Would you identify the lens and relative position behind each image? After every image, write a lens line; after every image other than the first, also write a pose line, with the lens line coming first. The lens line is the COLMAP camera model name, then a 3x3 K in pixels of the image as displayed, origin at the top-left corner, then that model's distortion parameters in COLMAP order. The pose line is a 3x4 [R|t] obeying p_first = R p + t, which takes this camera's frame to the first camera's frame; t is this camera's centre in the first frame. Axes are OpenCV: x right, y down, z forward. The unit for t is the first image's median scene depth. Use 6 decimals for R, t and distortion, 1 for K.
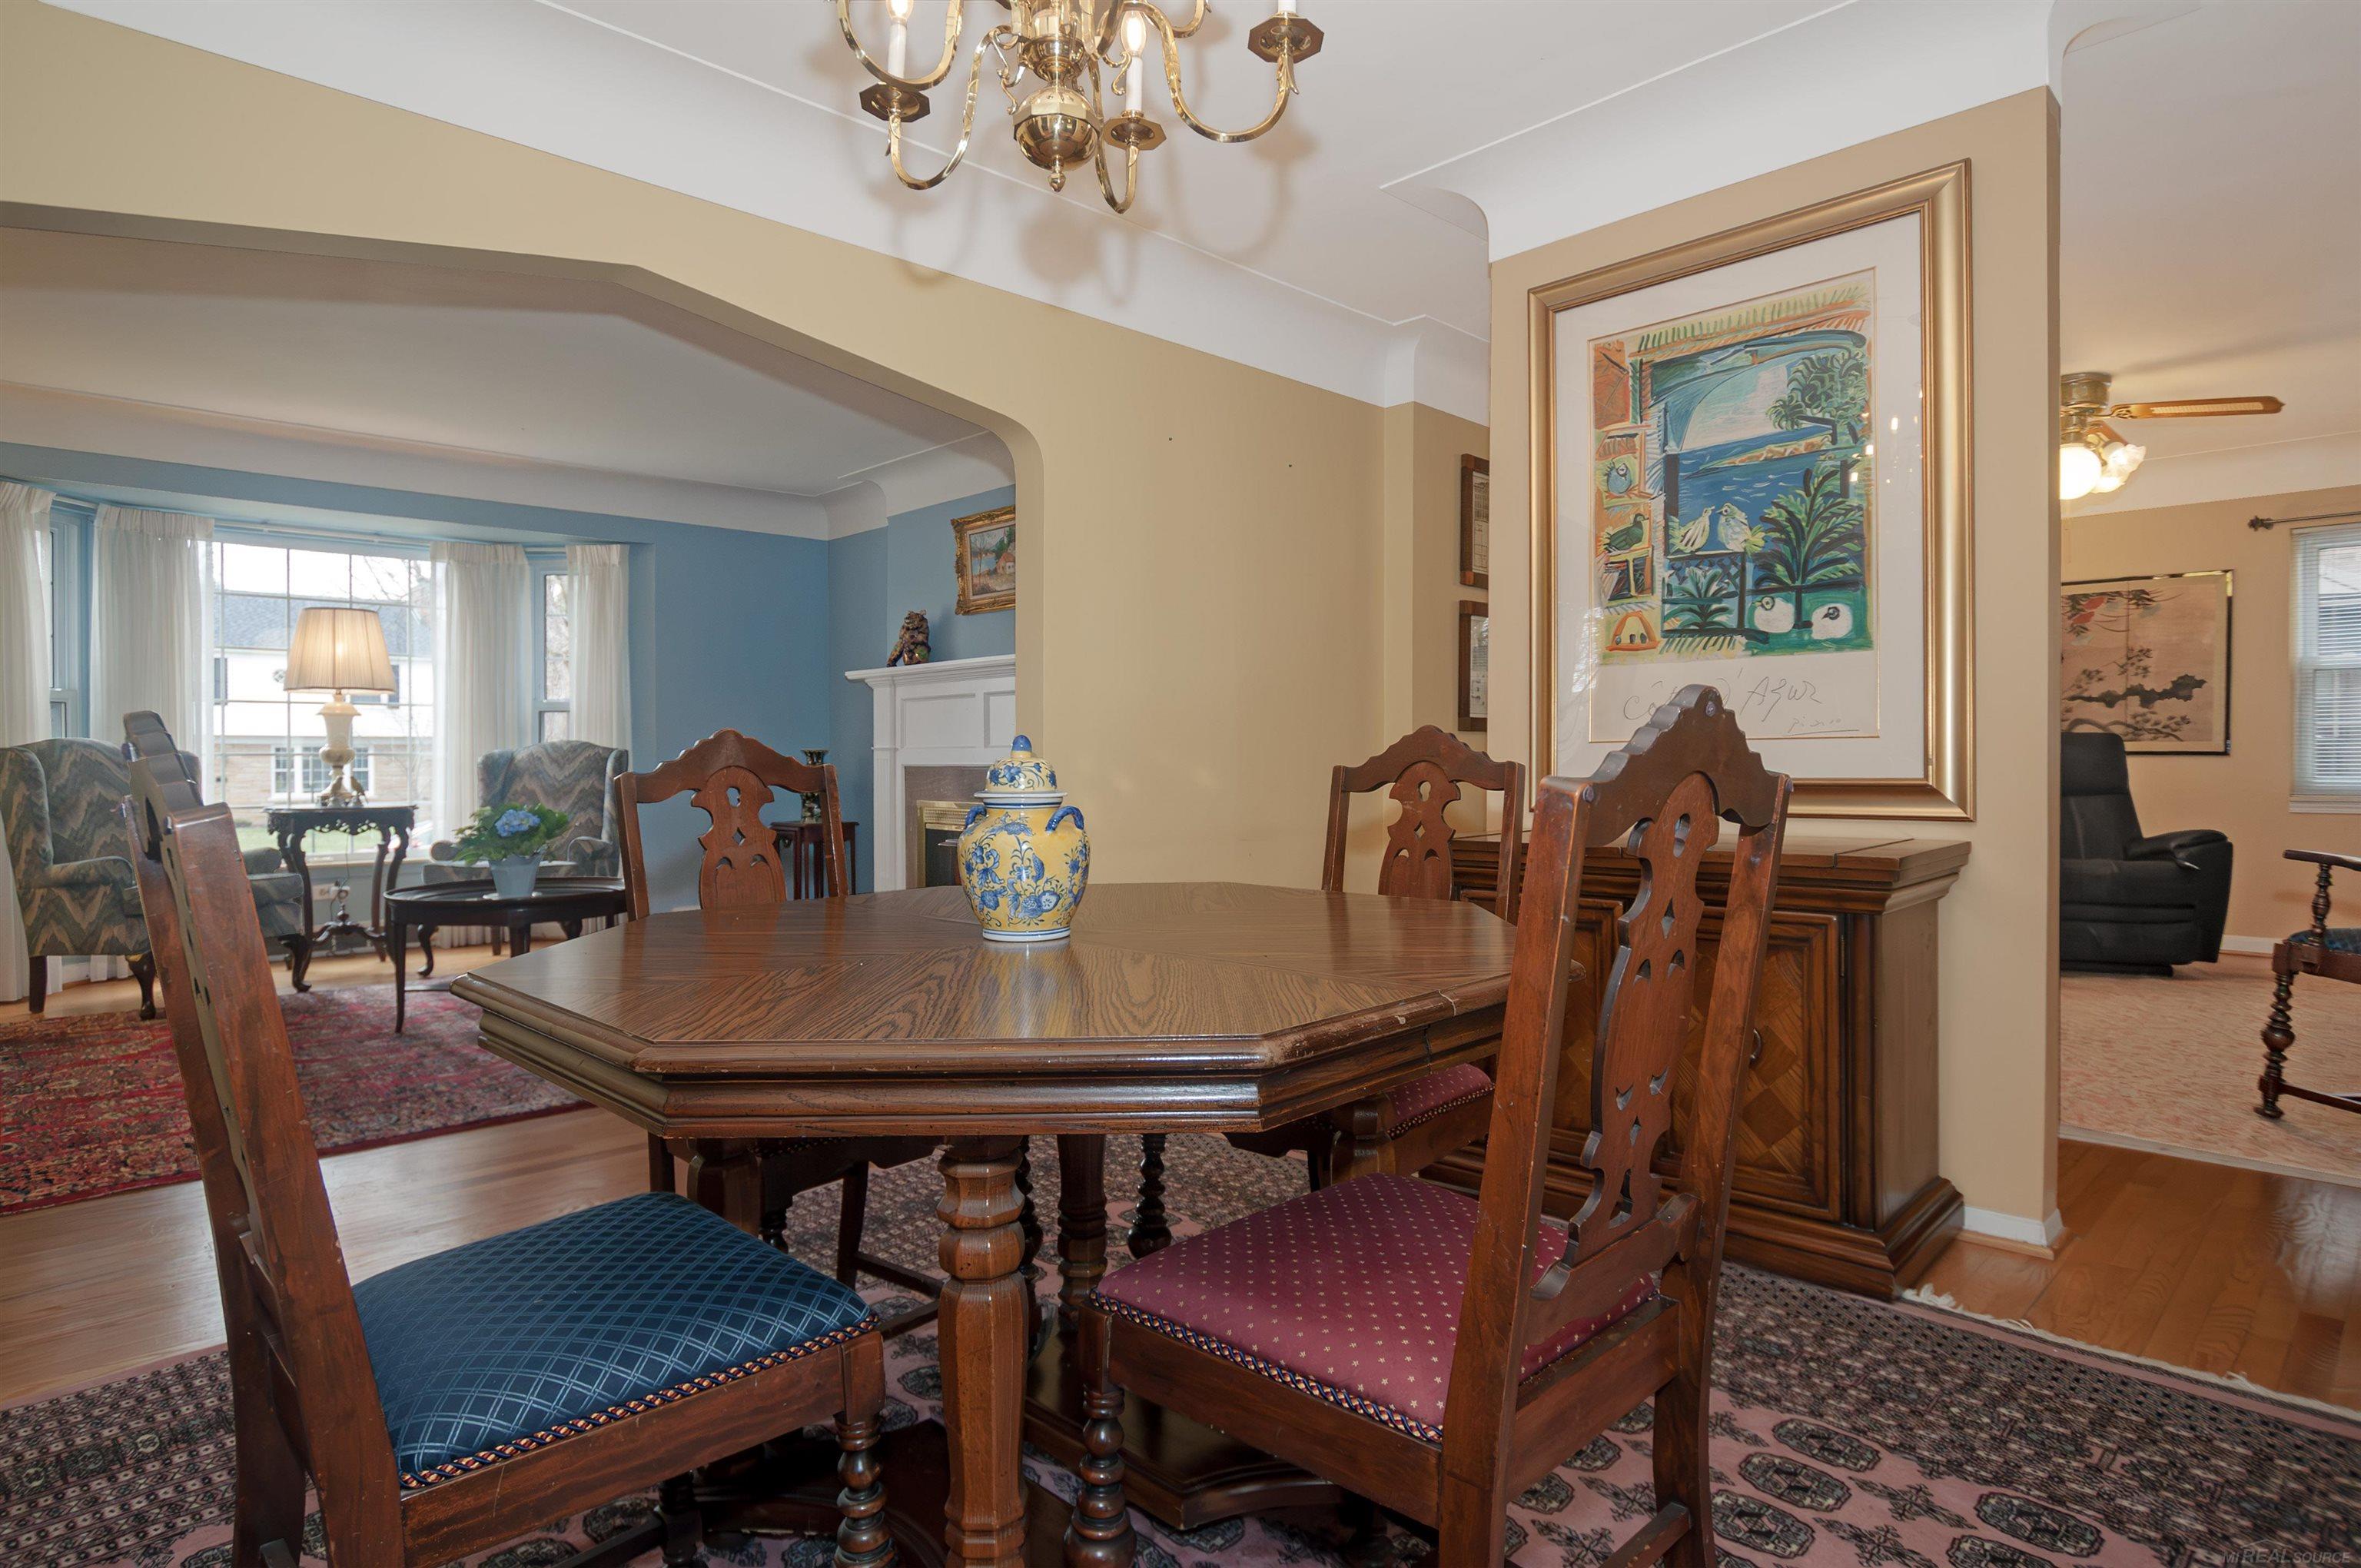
lens RADIAL K [[1286.0, 0, 1171.9], [0, 1286.0, 745.1], [0, 0, 1]] dist [-0.005324, -0.000810]
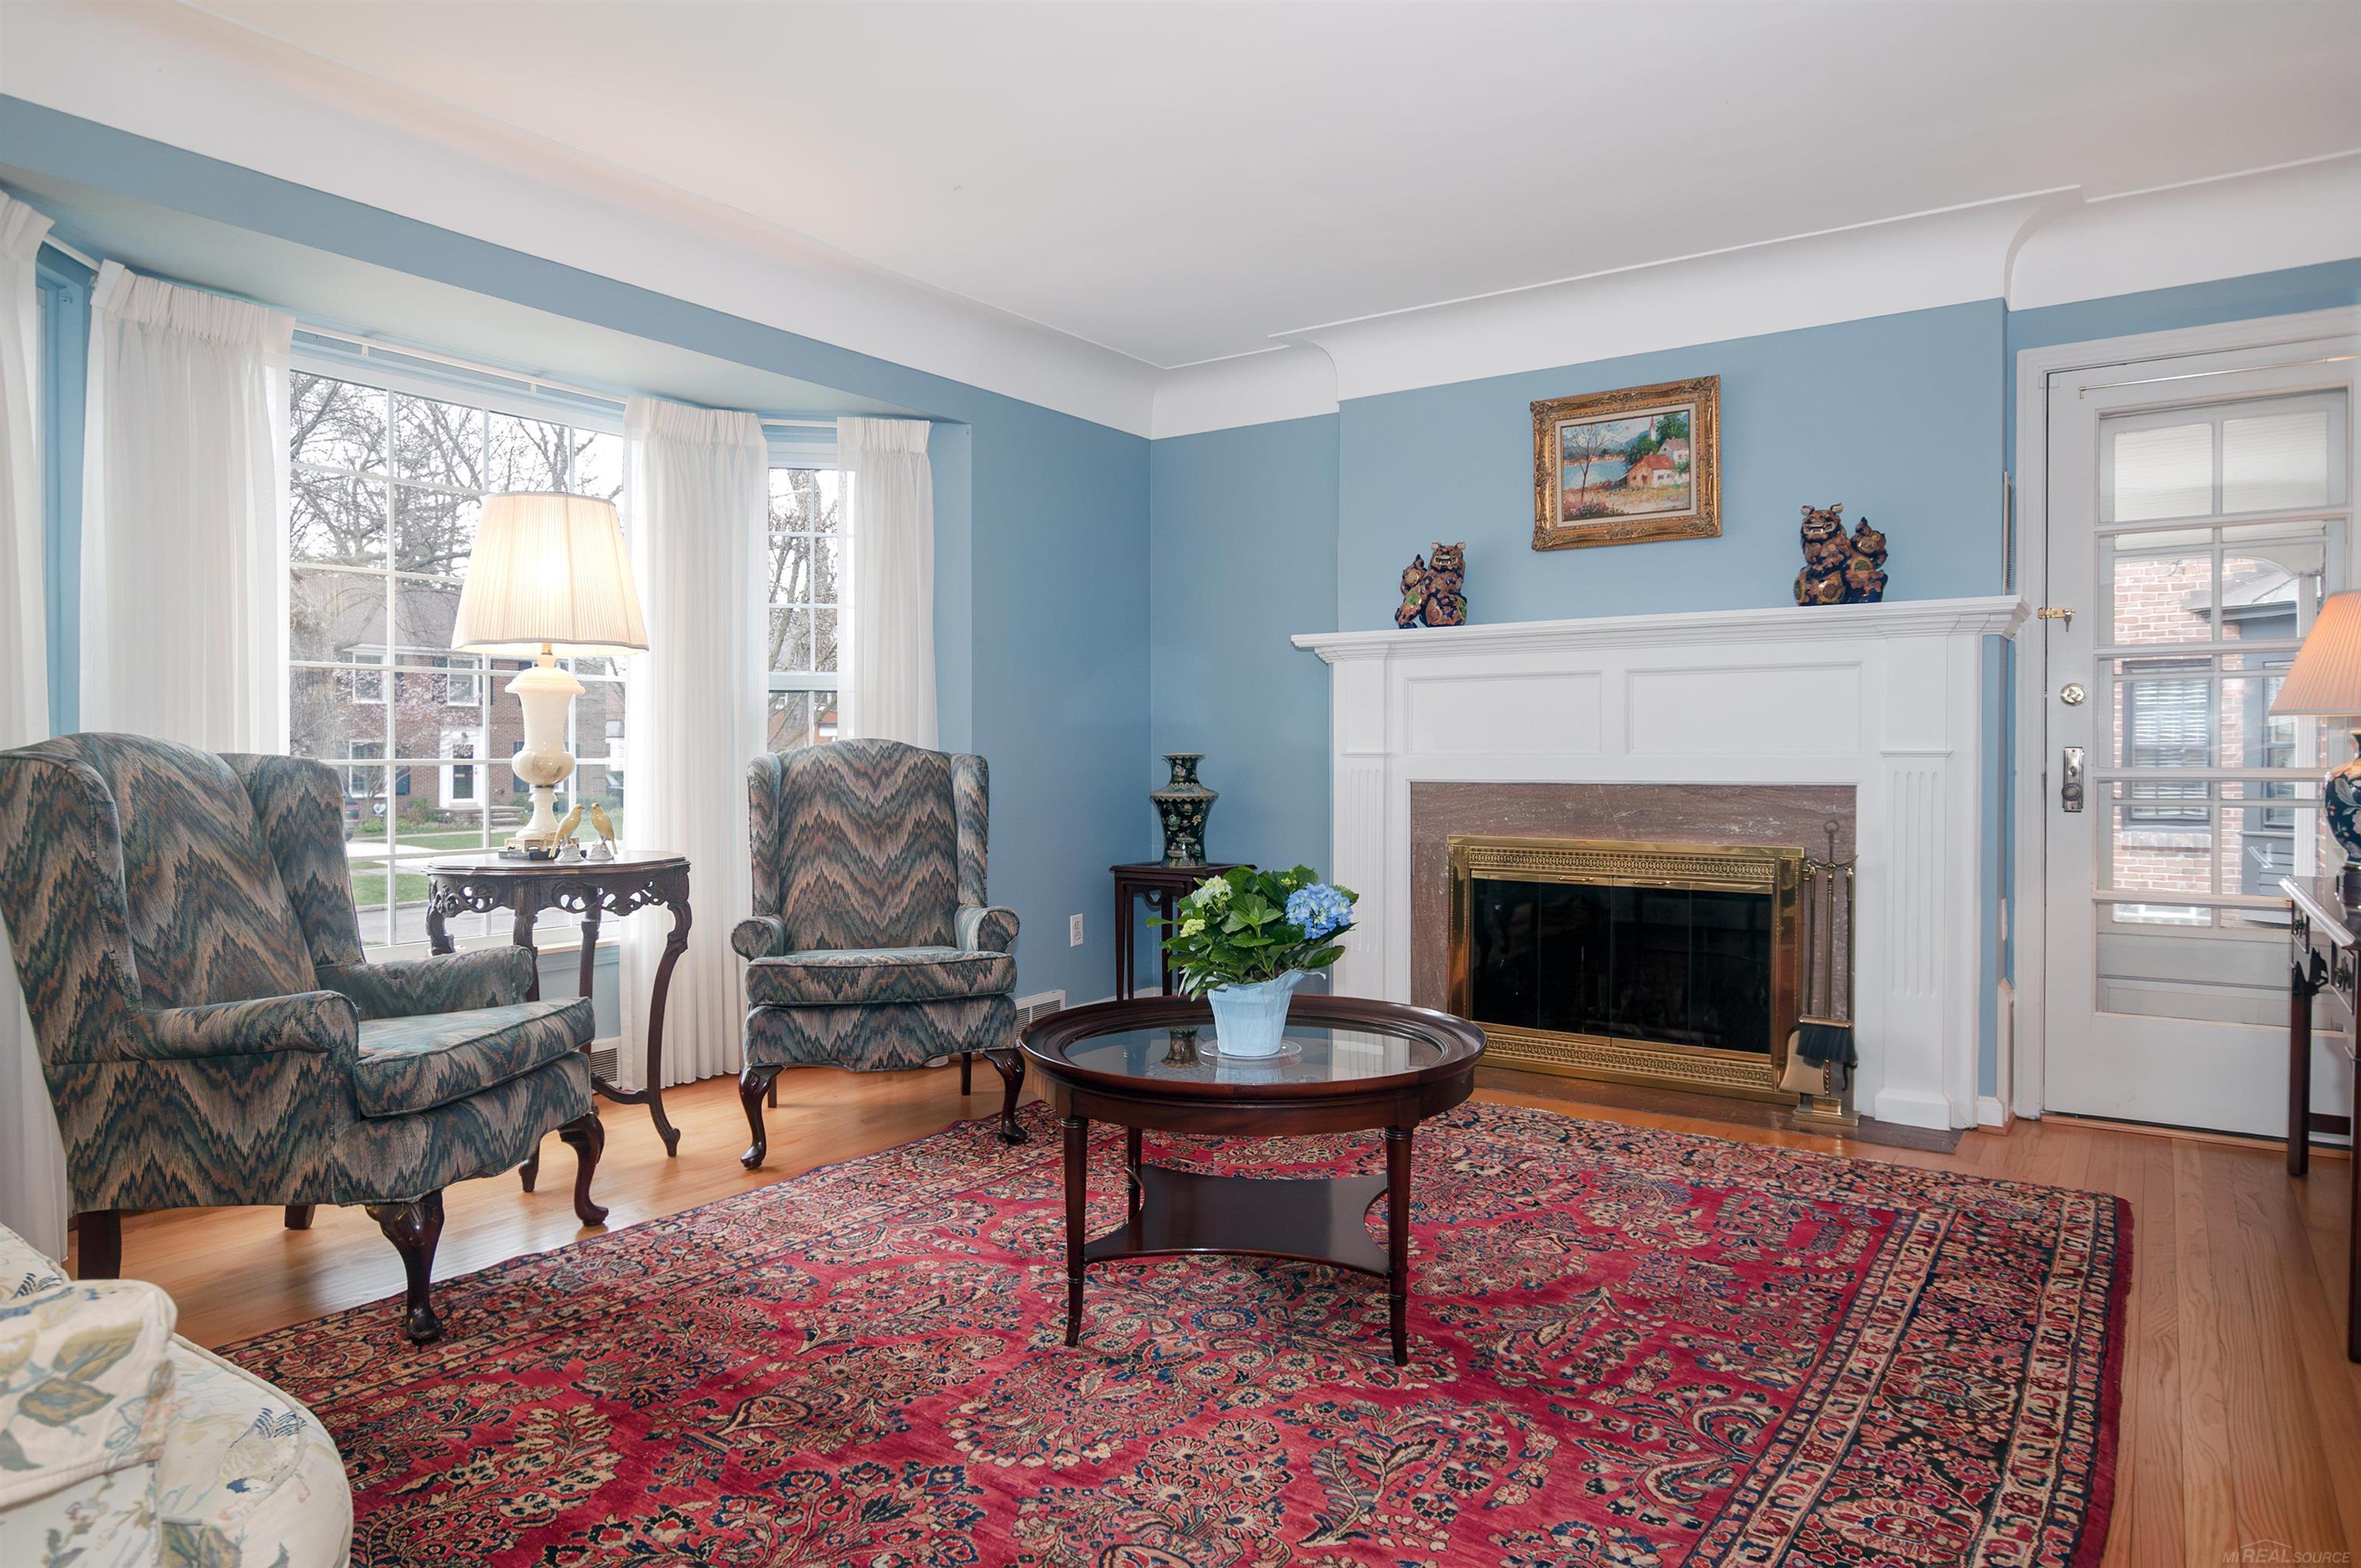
lens RADIAL K [[1419.1, 0, 1201.1], [0, 1419.1, 747.1], [0, 0, 1]] dist [-0.009591, 0.000254]
pose [[0.977167, 0.004629, 0.212421, -1.038791], [-0.005427, 0.999980, 0.003171, -0.006684], [-0.212402, -0.004251, 0.977173, 0.724145]]
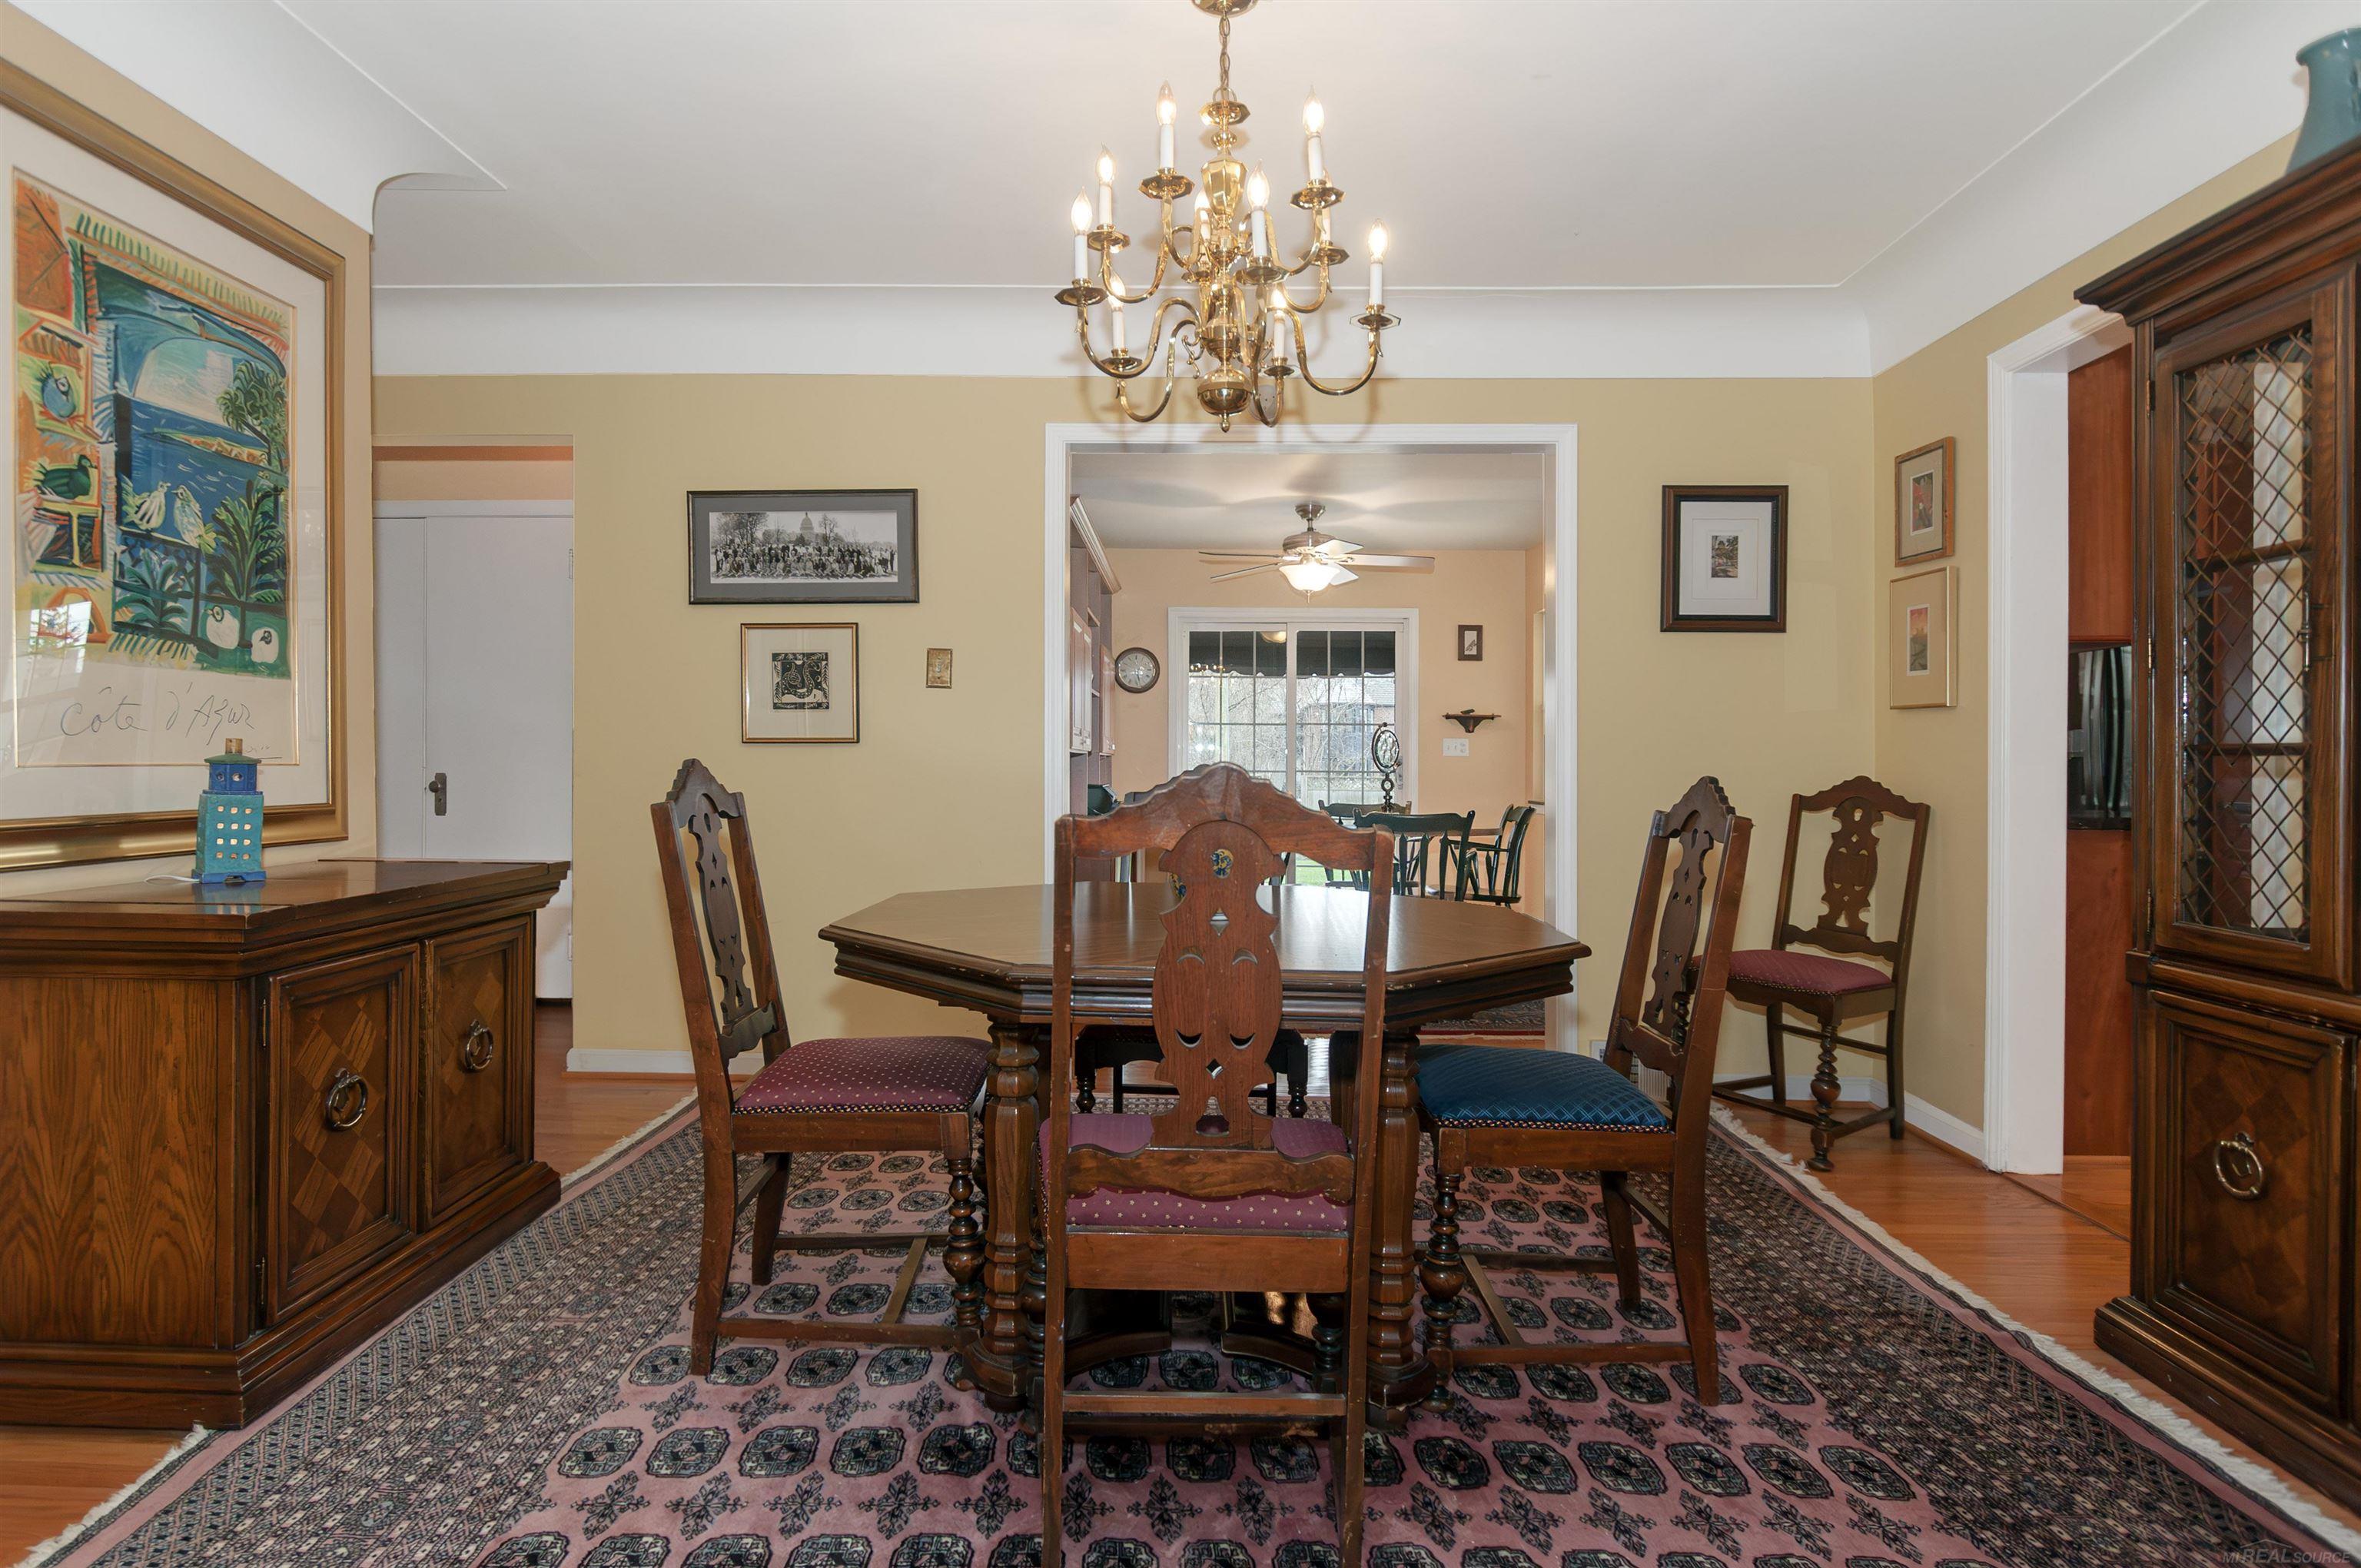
lens RADIAL K [[1284.1, 0, 1254.4], [0, 1284.1, 781.4], [0, 0, 1]] dist [-0.000092, -0.000316]
pose [[-0.746767, -0.006767, 0.665051, -0.628755], [-0.008216, 0.999966, 0.000949, -0.000066], [-0.665035, -0.004755, -0.746797, 1.108517]]
